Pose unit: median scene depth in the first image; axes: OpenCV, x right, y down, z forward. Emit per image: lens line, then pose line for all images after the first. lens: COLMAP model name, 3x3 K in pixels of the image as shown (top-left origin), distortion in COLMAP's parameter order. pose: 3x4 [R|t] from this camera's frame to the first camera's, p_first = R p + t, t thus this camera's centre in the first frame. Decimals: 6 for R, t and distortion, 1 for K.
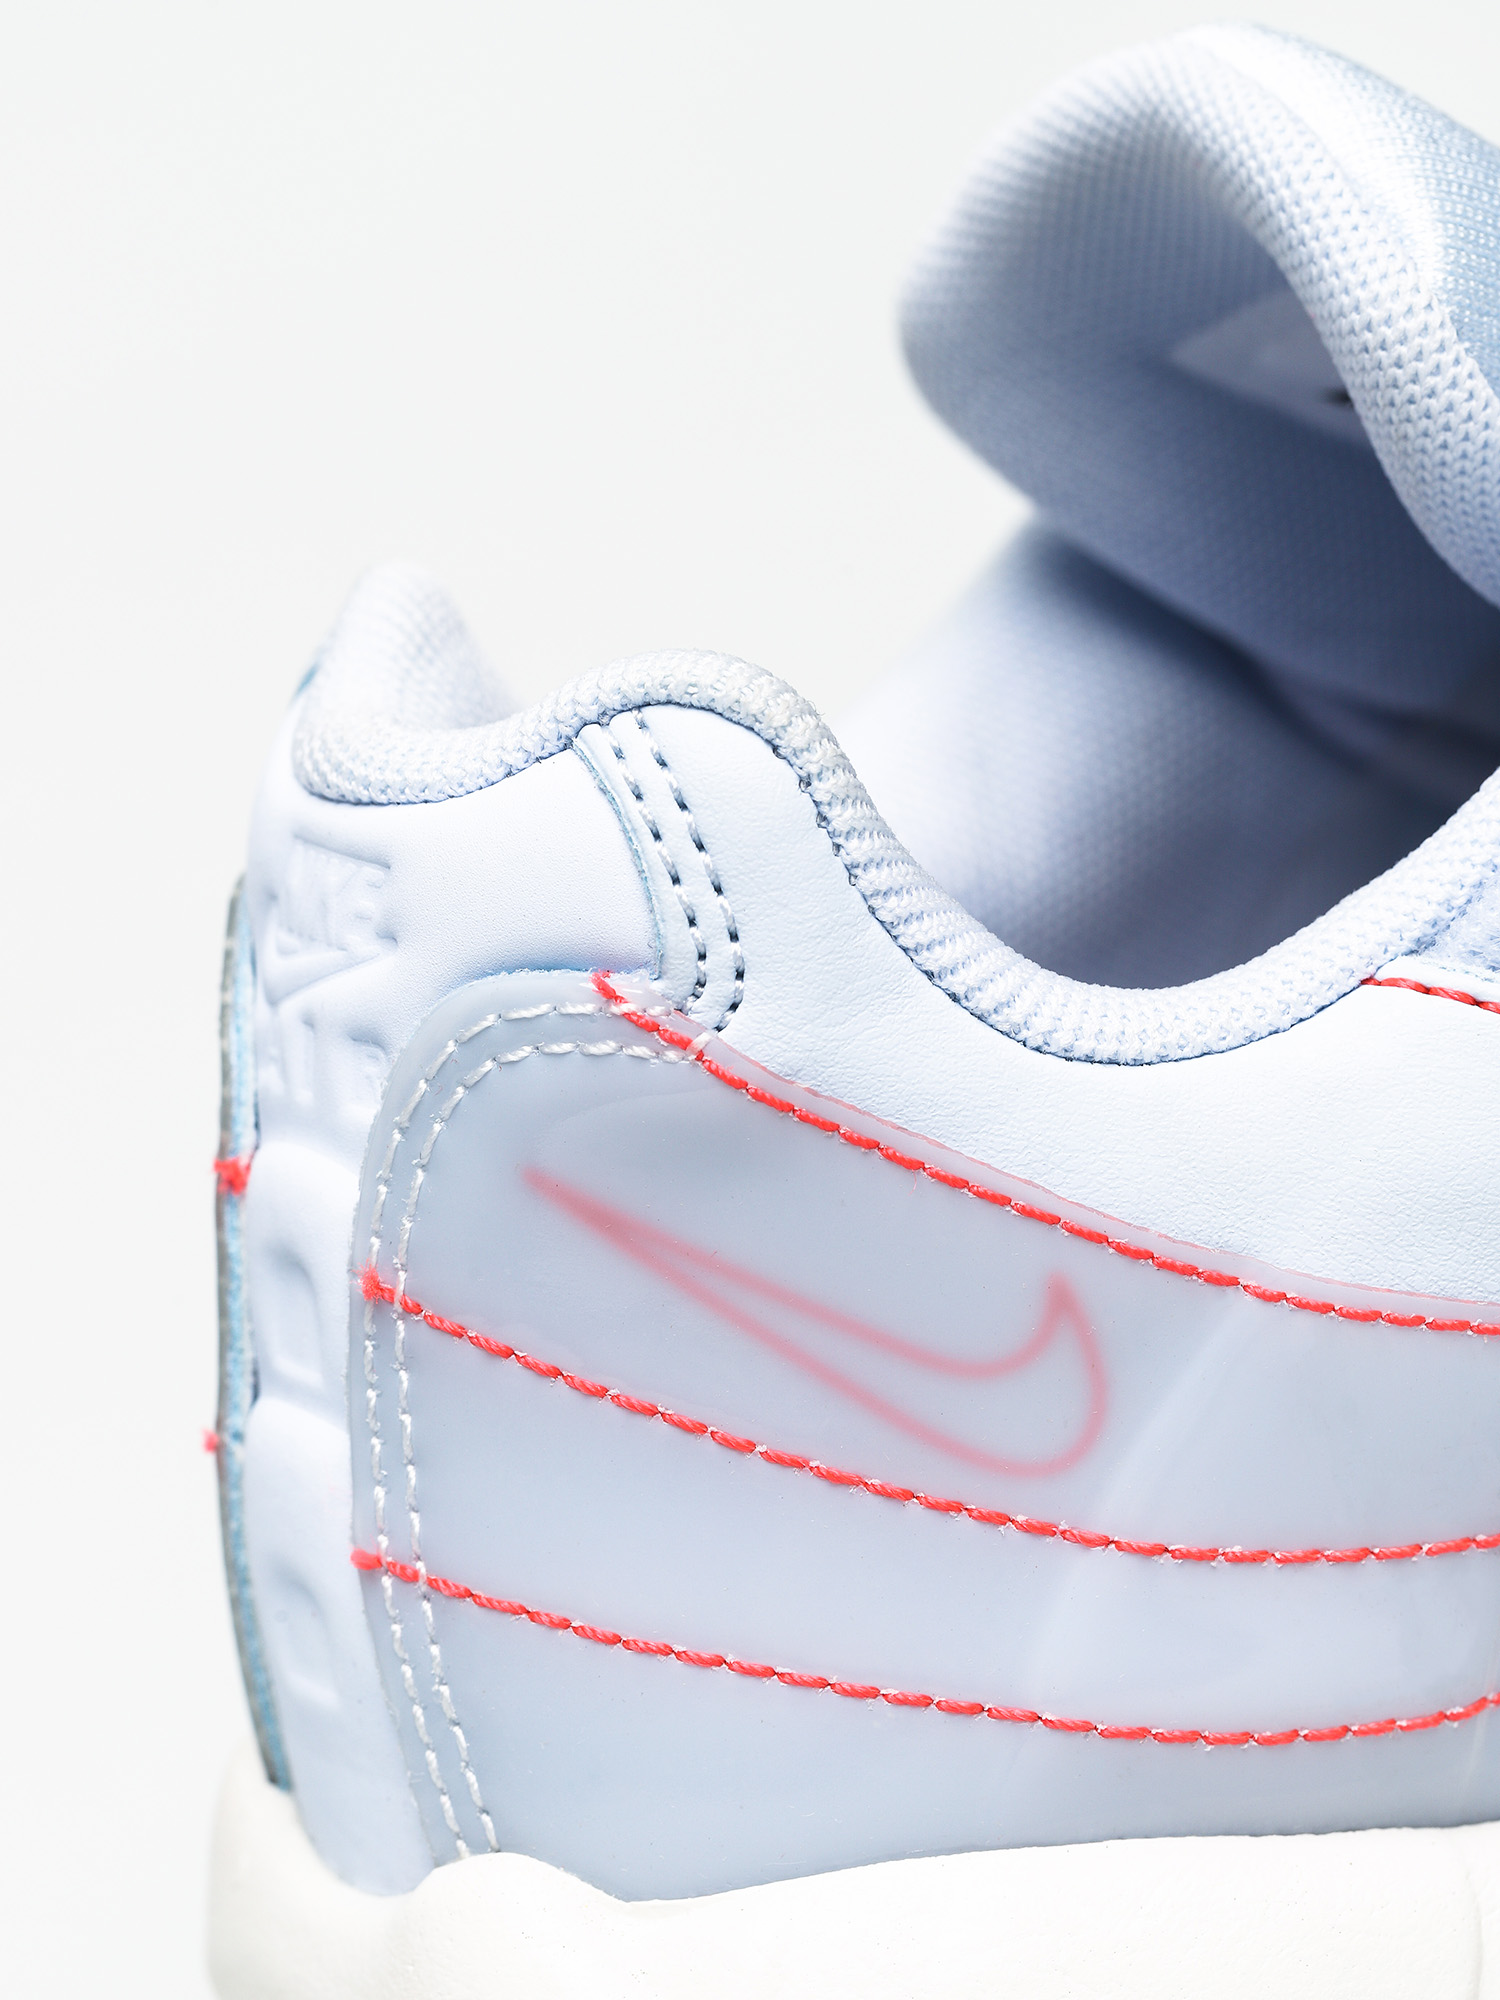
lens RADIAL K [[5543.0, 0, 750.0], [0, 5543.0, 1000.0], [0, 0, 1]] dist [0.801491, 0.224321]
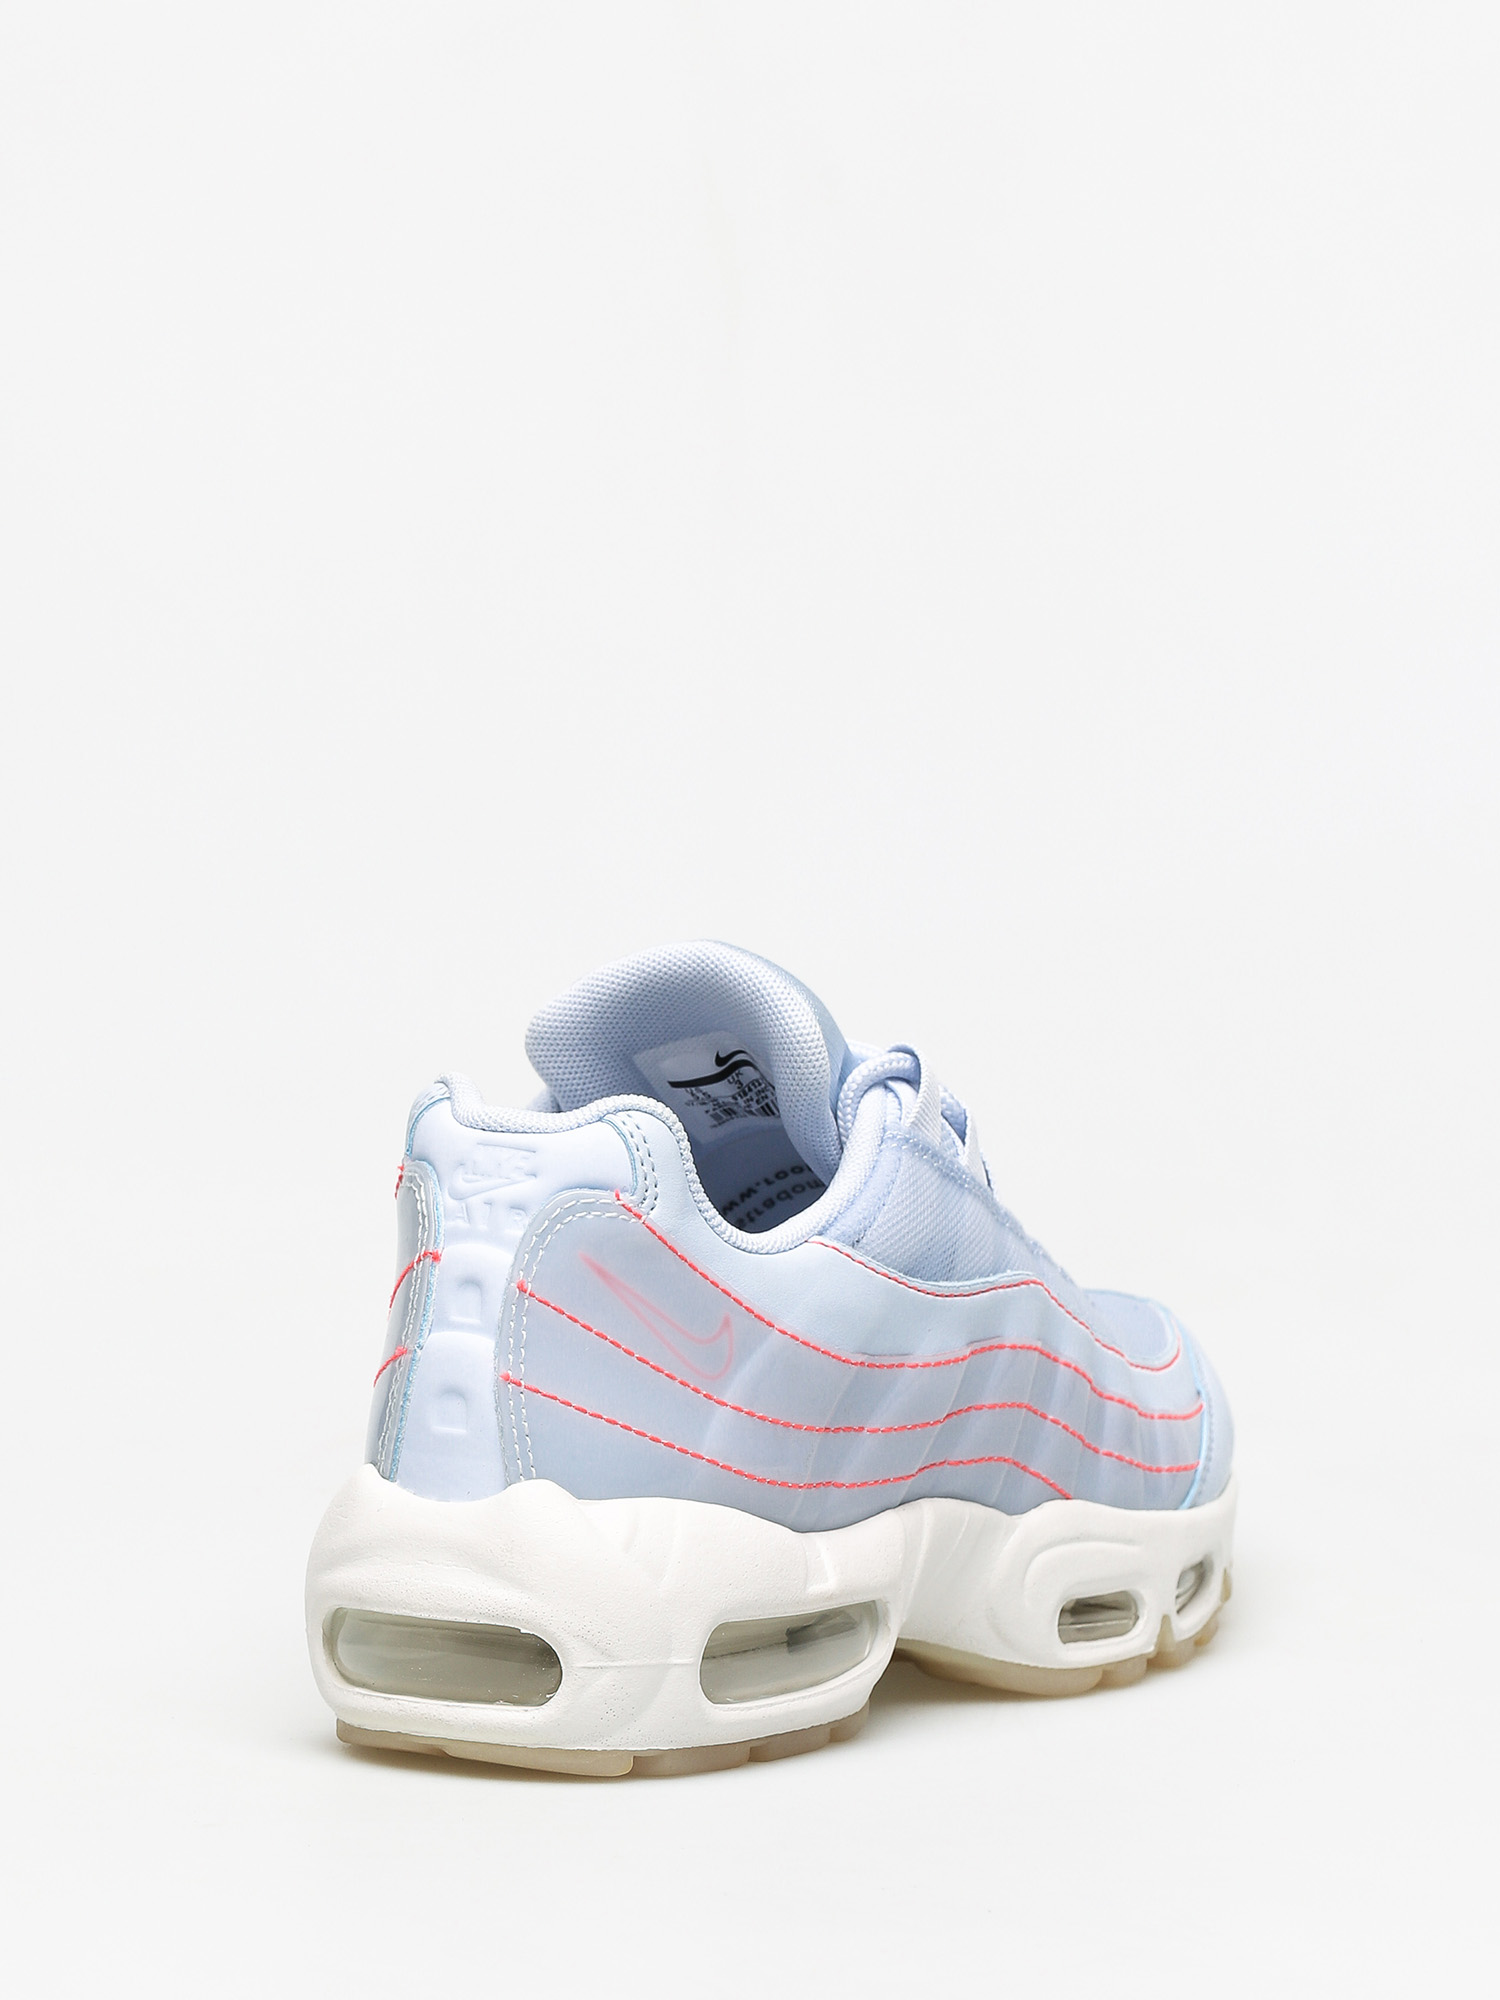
lens RADIAL K [[5543.0, 0, 750.0], [0, 5543.0, 1000.0], [0, 0, 1]] dist [0.801491, 0.224321]
pose [[0.897664, 0.163367, 0.409282, -1.204191], [-0.078700, 0.973246, -0.215866, 0.536102], [-0.433597, 0.161564, 0.886505, -1.733107]]
